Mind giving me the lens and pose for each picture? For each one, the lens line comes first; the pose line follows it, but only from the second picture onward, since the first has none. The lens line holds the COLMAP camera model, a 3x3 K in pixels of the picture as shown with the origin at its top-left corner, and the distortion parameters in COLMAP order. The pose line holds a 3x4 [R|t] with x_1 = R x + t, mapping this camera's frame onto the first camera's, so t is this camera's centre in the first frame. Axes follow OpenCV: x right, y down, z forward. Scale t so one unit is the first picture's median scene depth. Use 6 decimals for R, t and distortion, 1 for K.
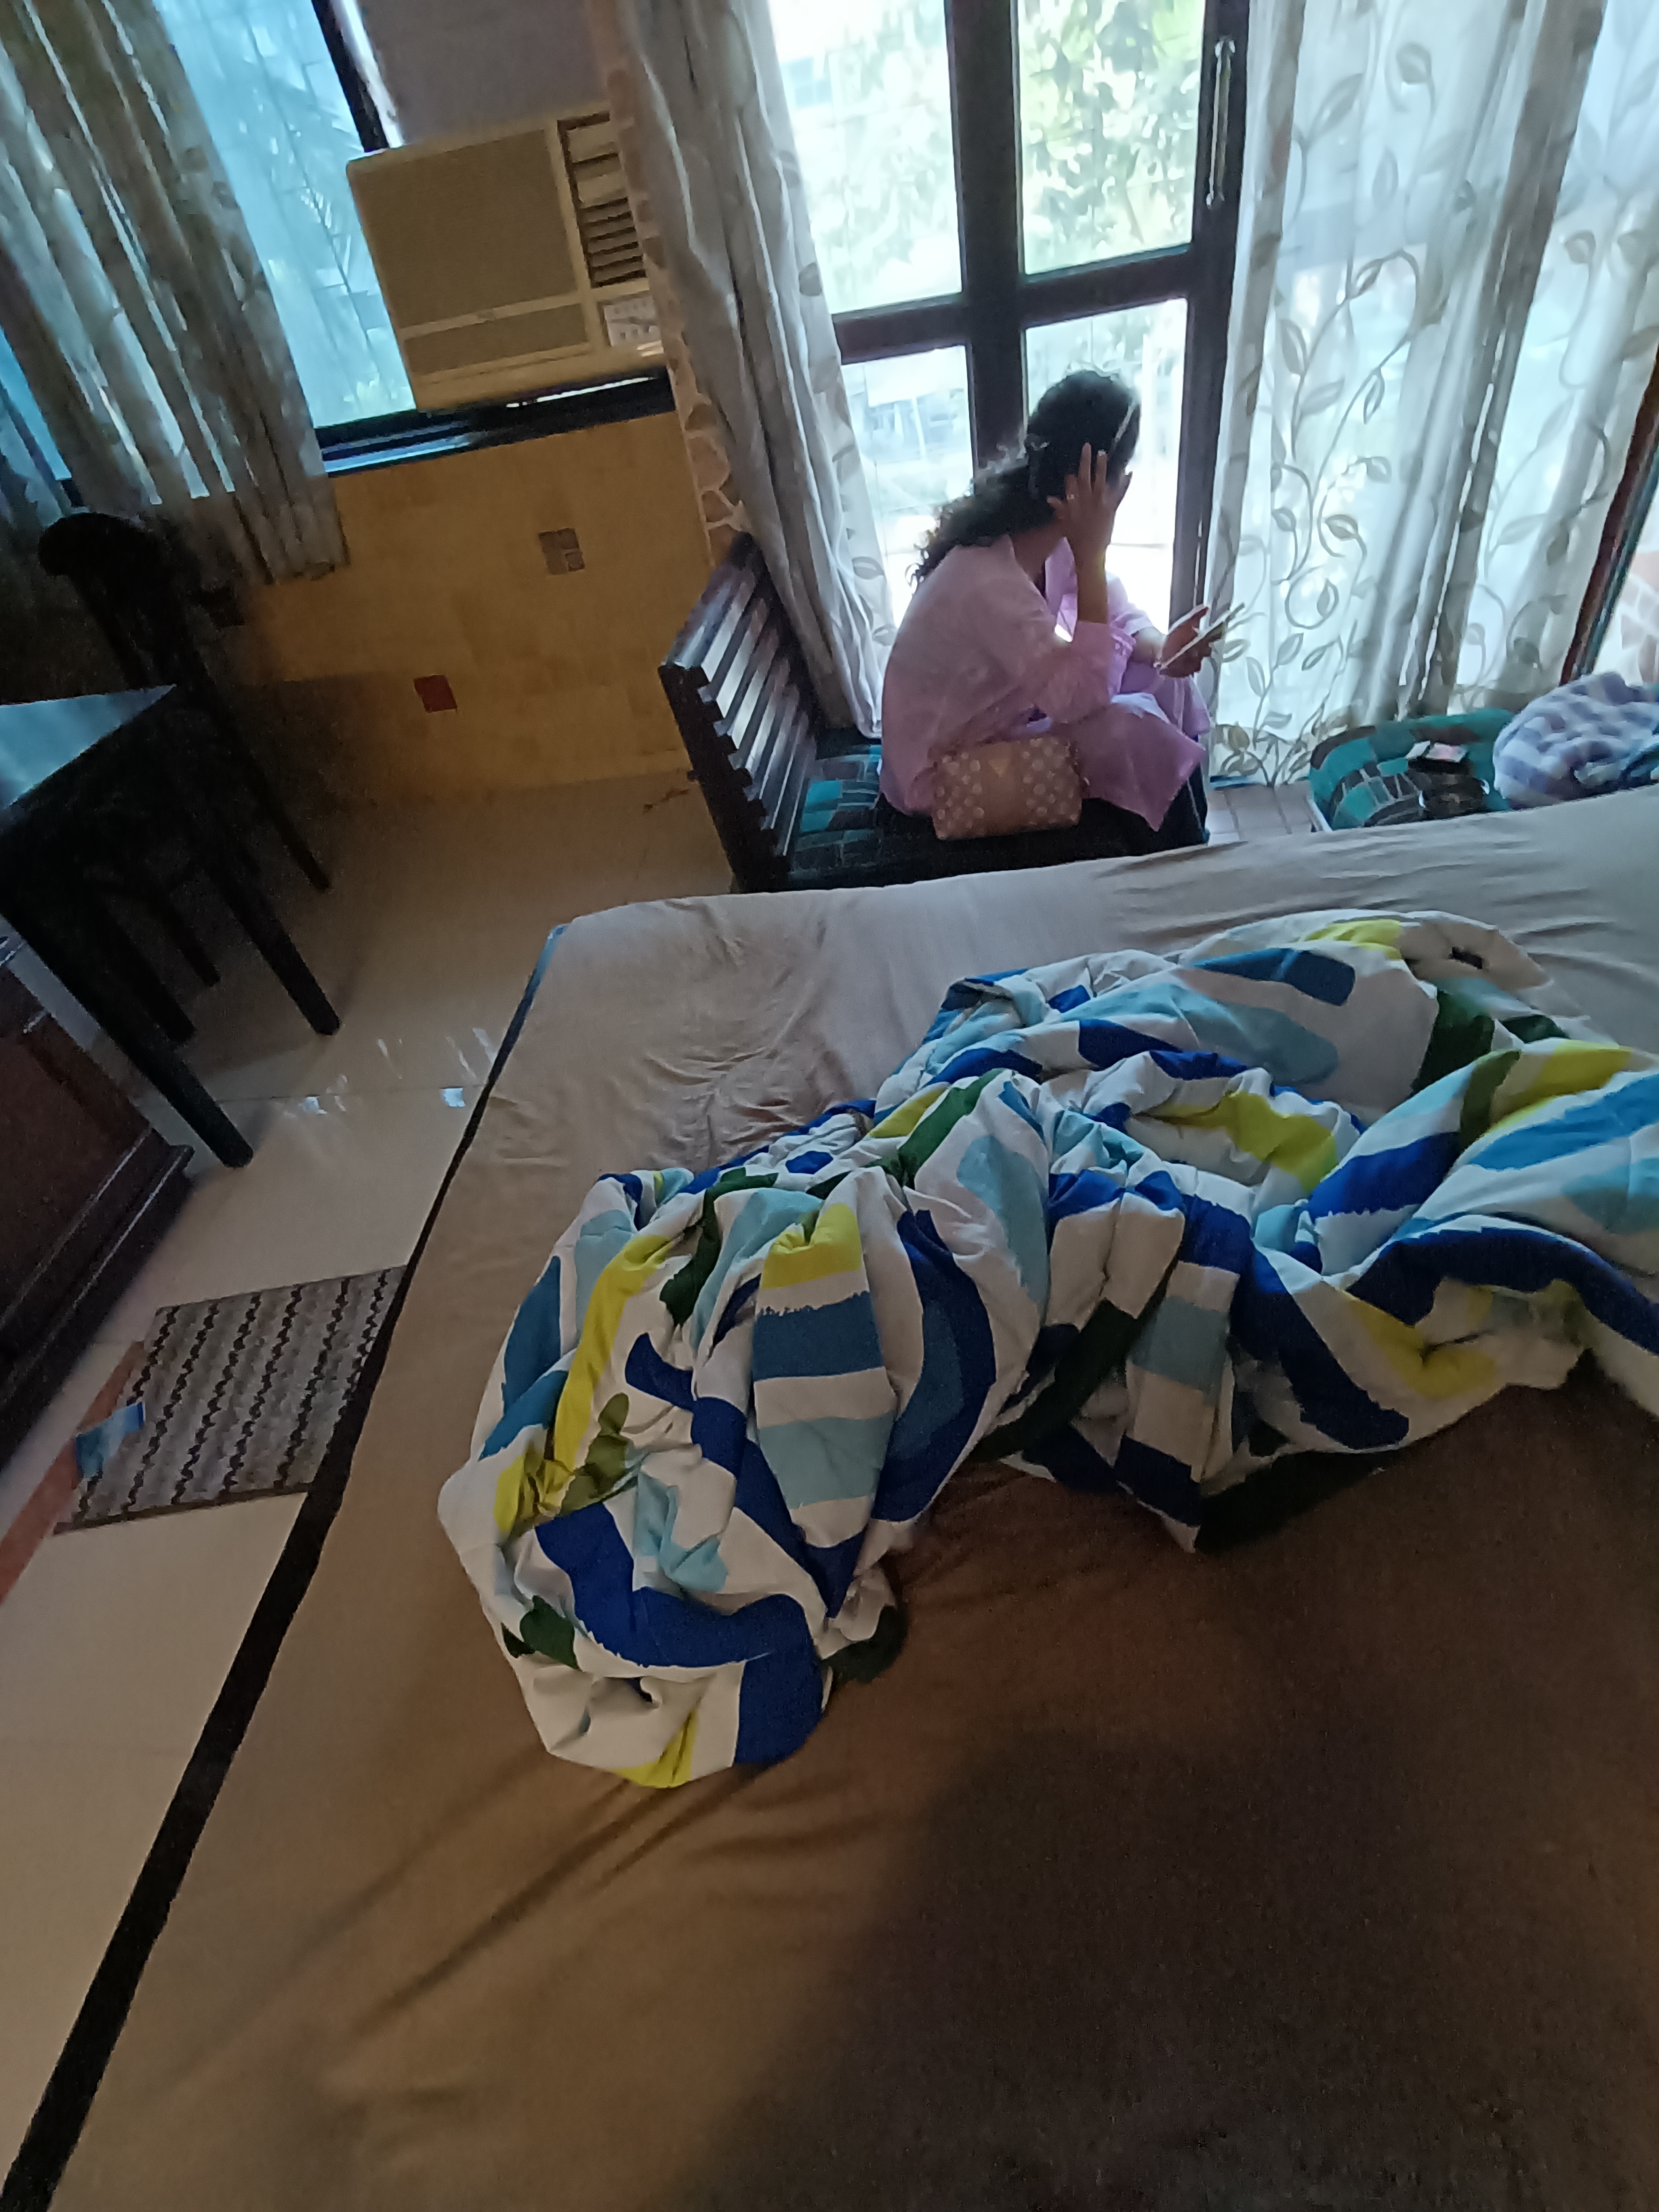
lens RADIAL K [[1026.0, 0, 828.1], [0, 1026.0, 1109.8], [0, 0, 1]] dist [0.004381, 0.000153]
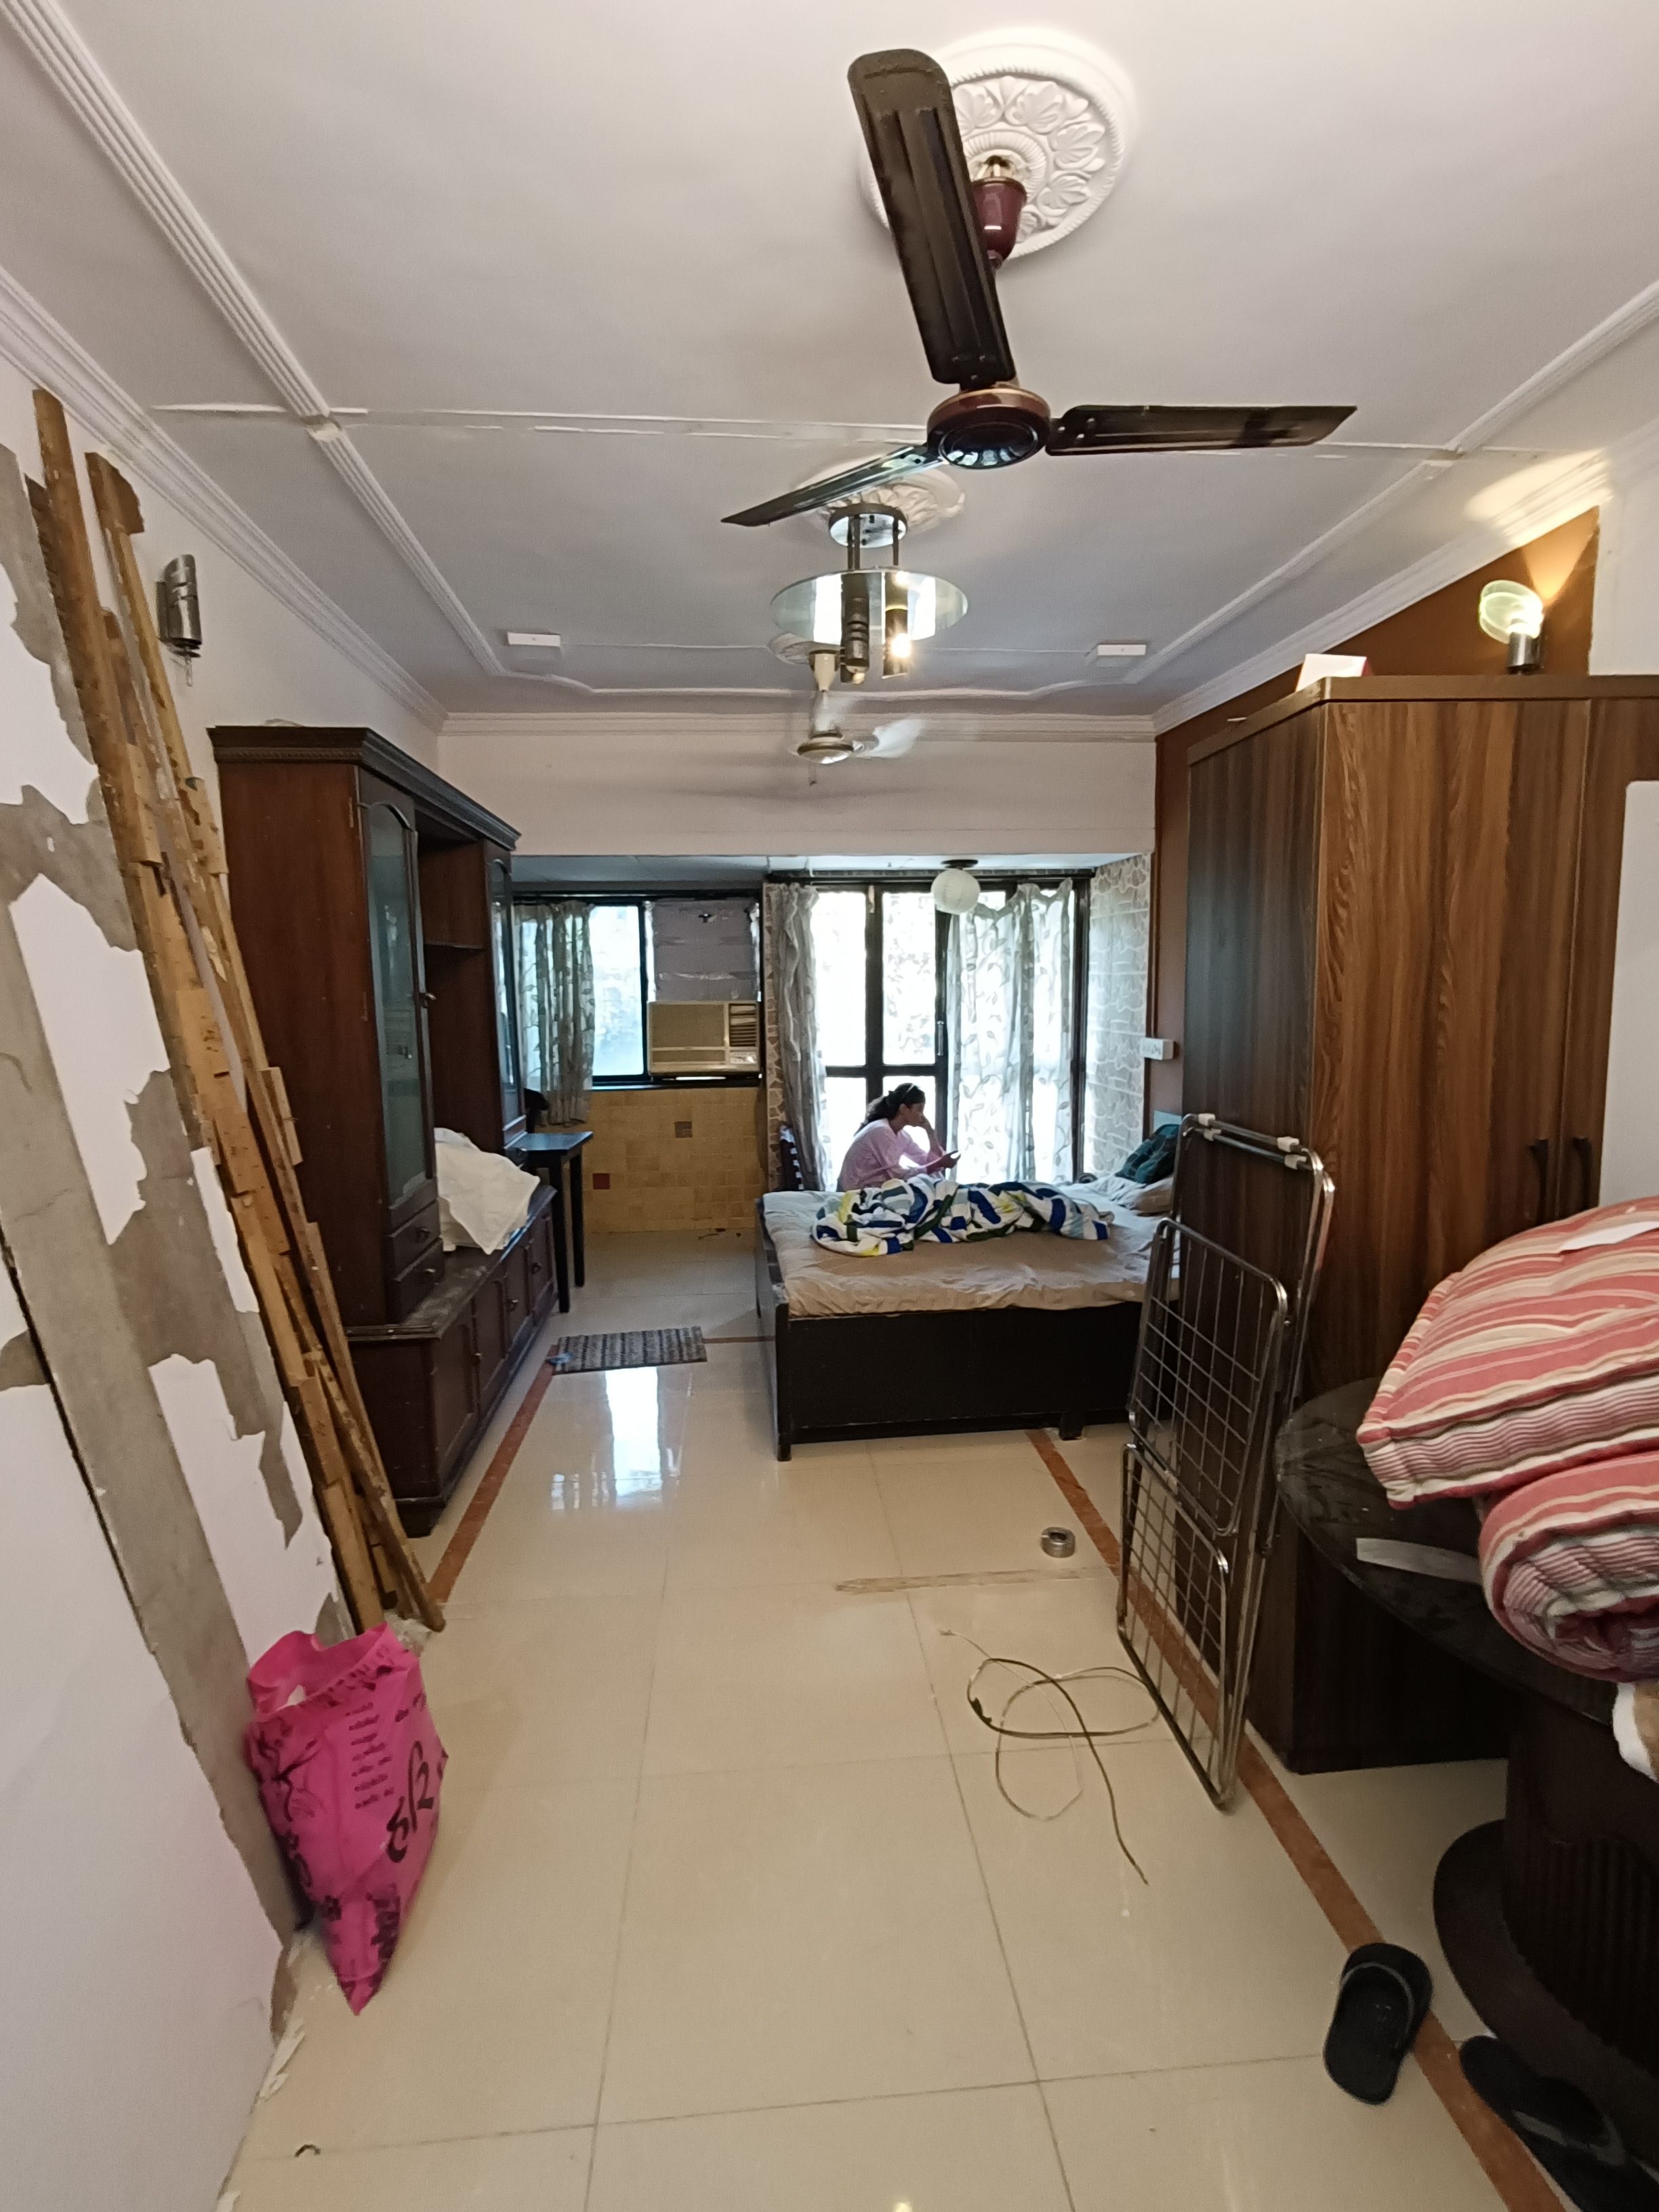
lens RADIAL K [[1026.0, 0, 829.2], [0, 1026.0, 1105.0], [0, 0, 1]] dist [0.004381, 0.000153]
pose [[0.971750, 0.139385, 0.190456, -0.546981], [0.009034, 0.784417, -0.620168, 1.214425], [-0.235839, 0.604369, 0.760998, -1.252362]]
